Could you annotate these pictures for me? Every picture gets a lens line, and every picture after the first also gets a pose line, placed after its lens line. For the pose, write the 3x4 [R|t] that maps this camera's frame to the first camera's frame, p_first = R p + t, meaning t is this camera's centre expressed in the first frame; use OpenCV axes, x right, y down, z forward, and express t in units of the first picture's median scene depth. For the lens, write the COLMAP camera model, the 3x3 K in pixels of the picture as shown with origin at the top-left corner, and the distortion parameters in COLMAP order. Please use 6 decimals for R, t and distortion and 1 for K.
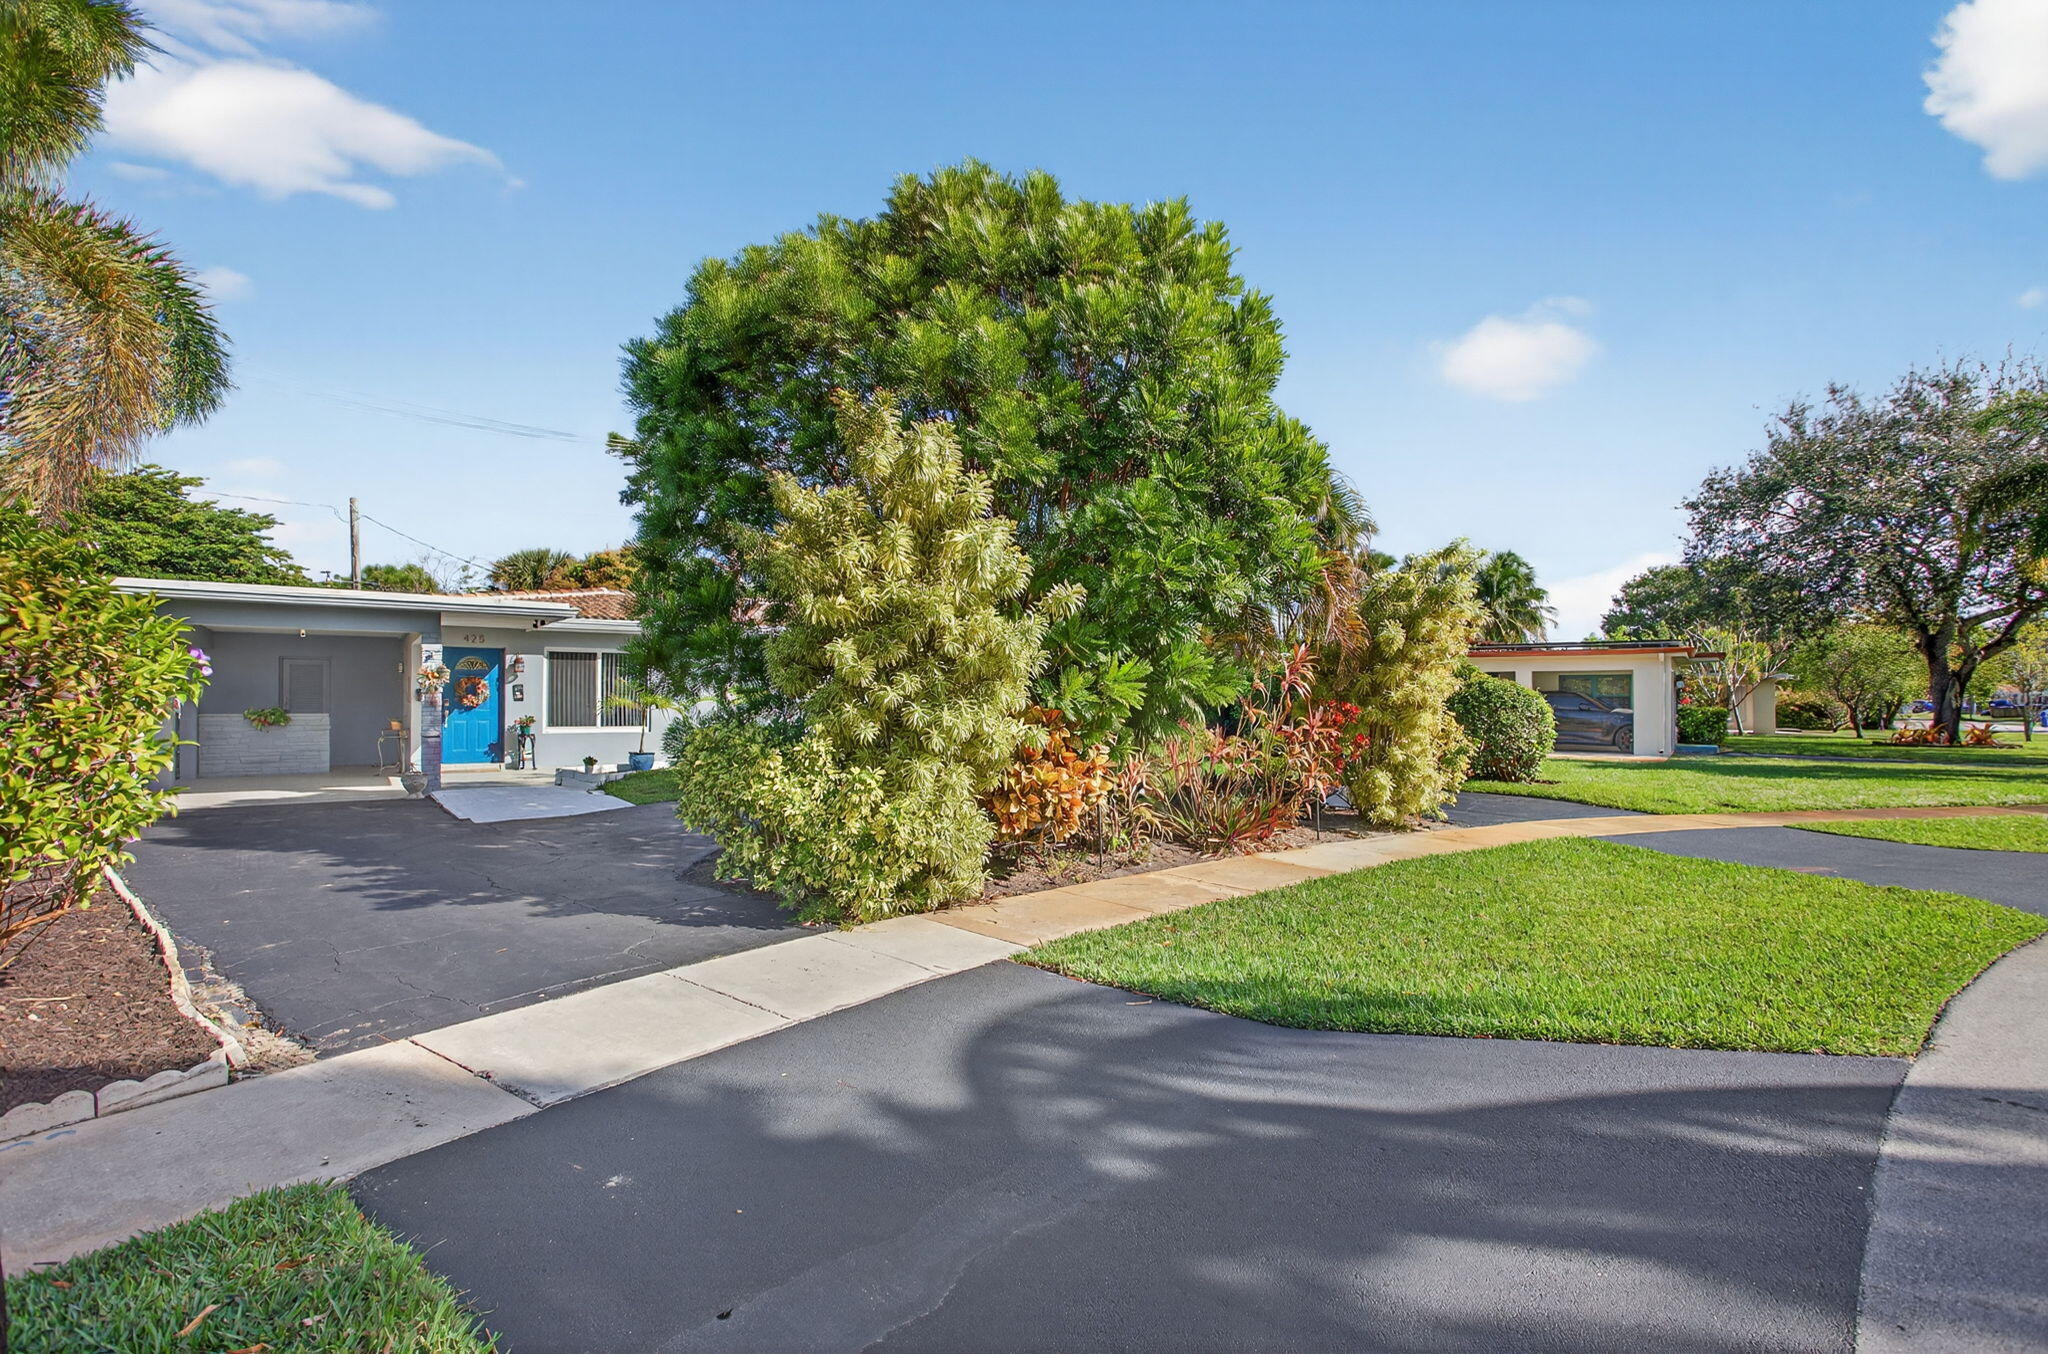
lens RADIAL K [[955.0, 0, 1029.5], [0, 955.0, 706.5], [0, 0, 1]] dist [-0.018715, -0.000010]
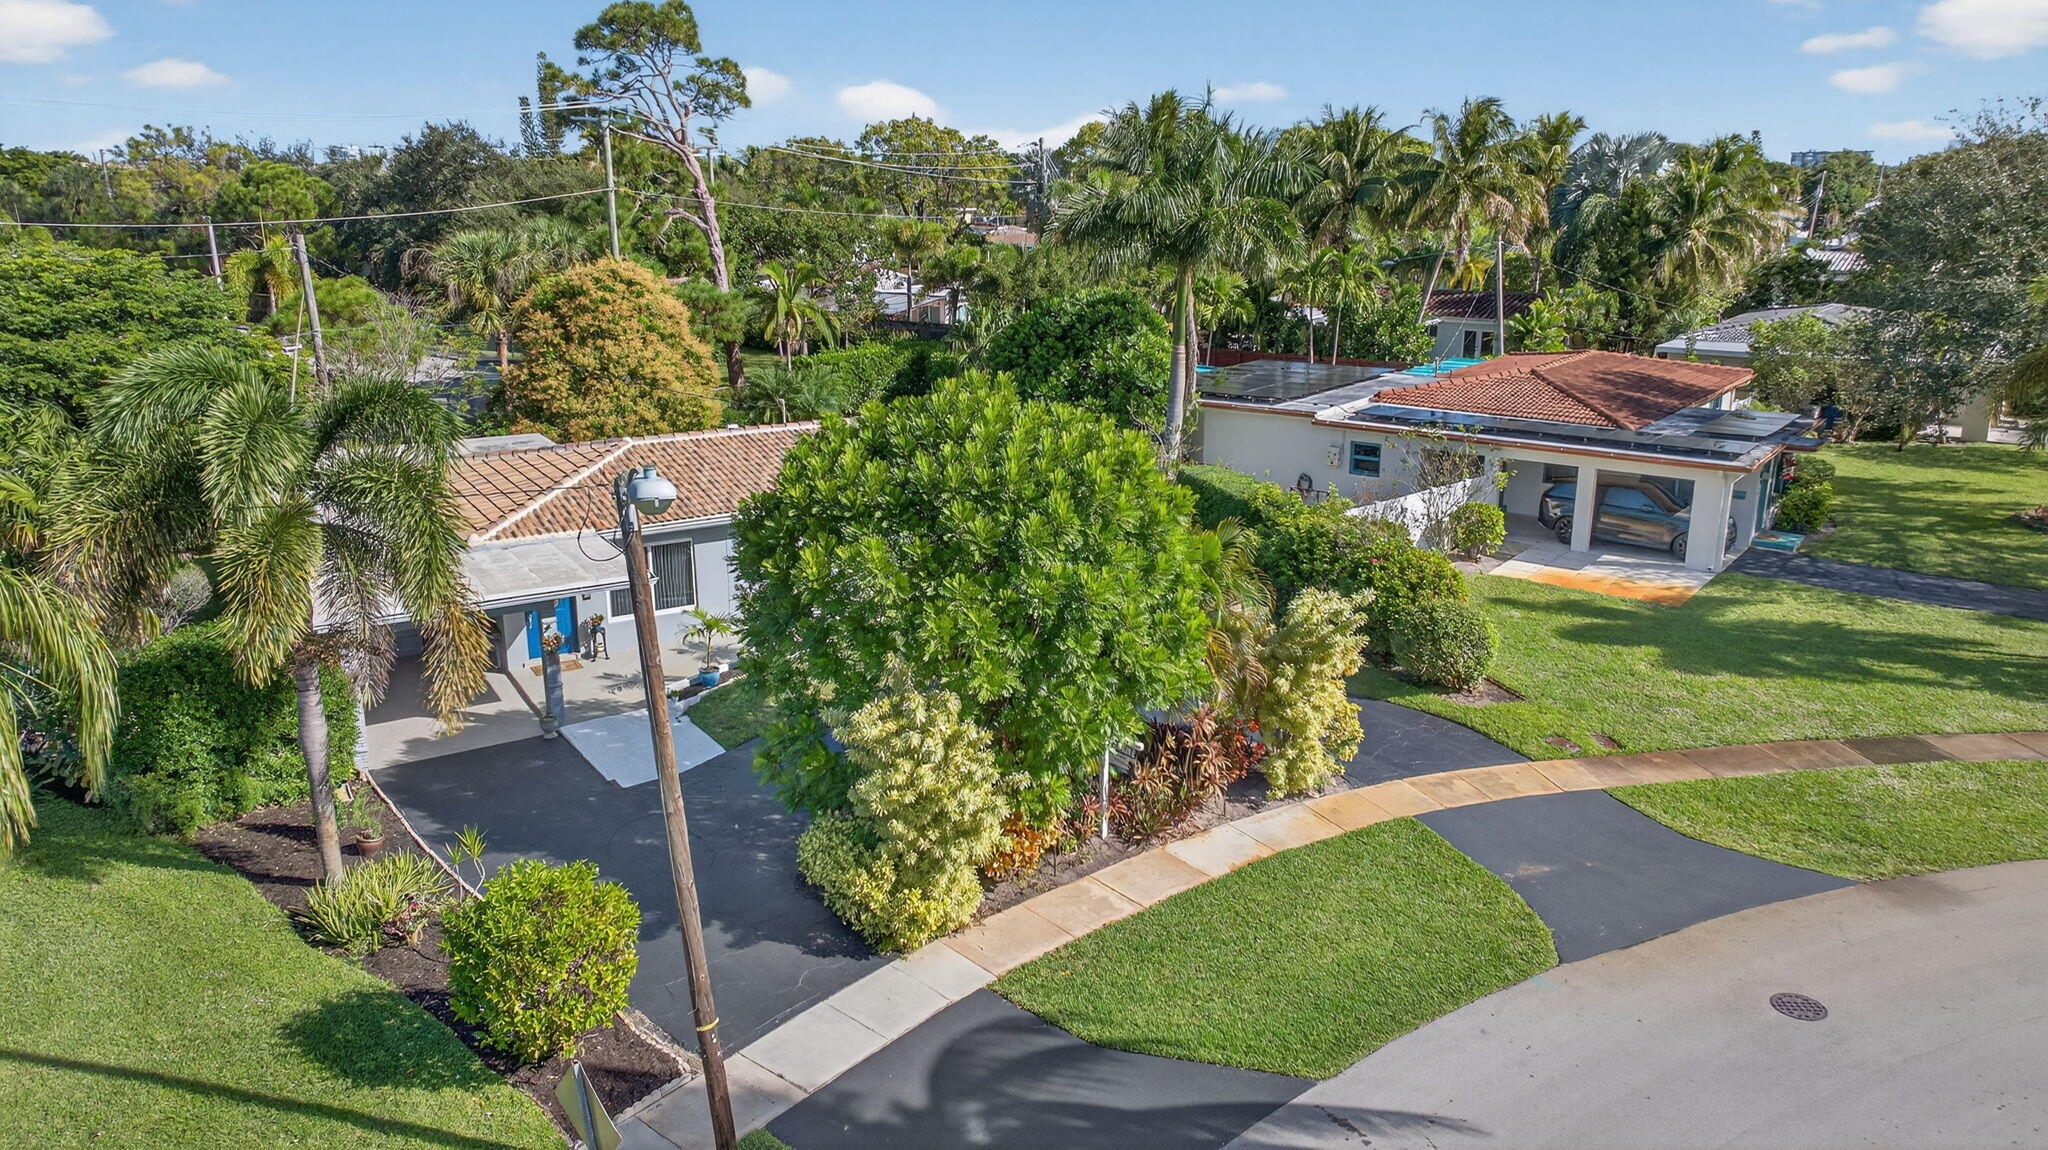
lens RADIAL K [[1390.9, 0, 1024.0], [0, 1390.9, 575.0], [0, 0, 1]] dist [0.036326, 0.003626]
pose [[0.998593, 0.015155, -0.050814, 0.177607], [-0.000380, 0.960313, 0.278924, -1.248982], [0.053024, -0.278512, 0.958968, -1.424969]]
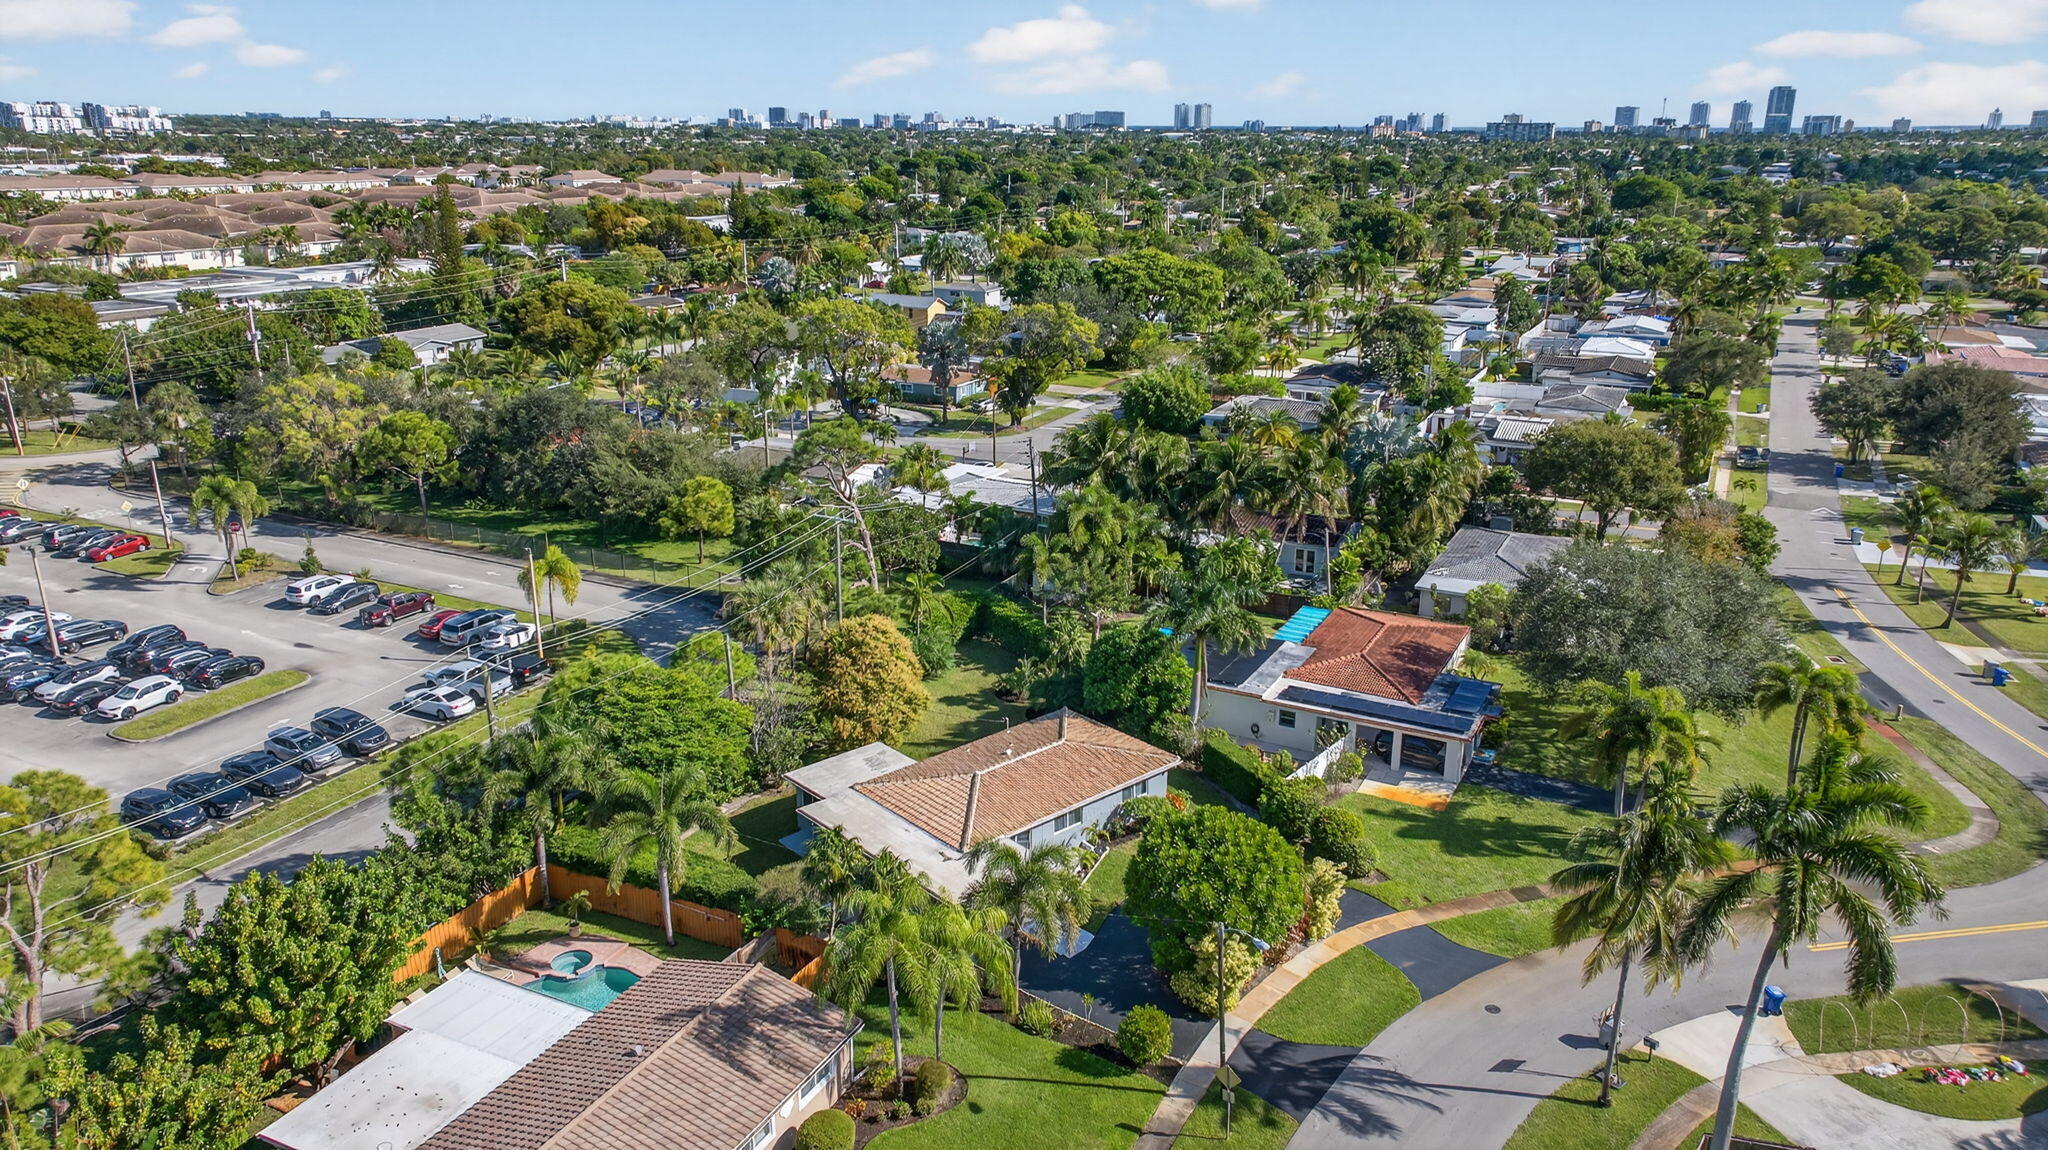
lens RADIAL K [[1373.7, 0, 1024.0], [0, 1373.7, 575.0], [0, 0, 1]] dist [0.033091, 0.001299]
pose [[0.992878, -0.030217, 0.115240, -2.202174], [-0.006364, 0.952468, 0.304571, -4.768003], [-0.118966, -0.303136, 0.945492, -5.826310]]
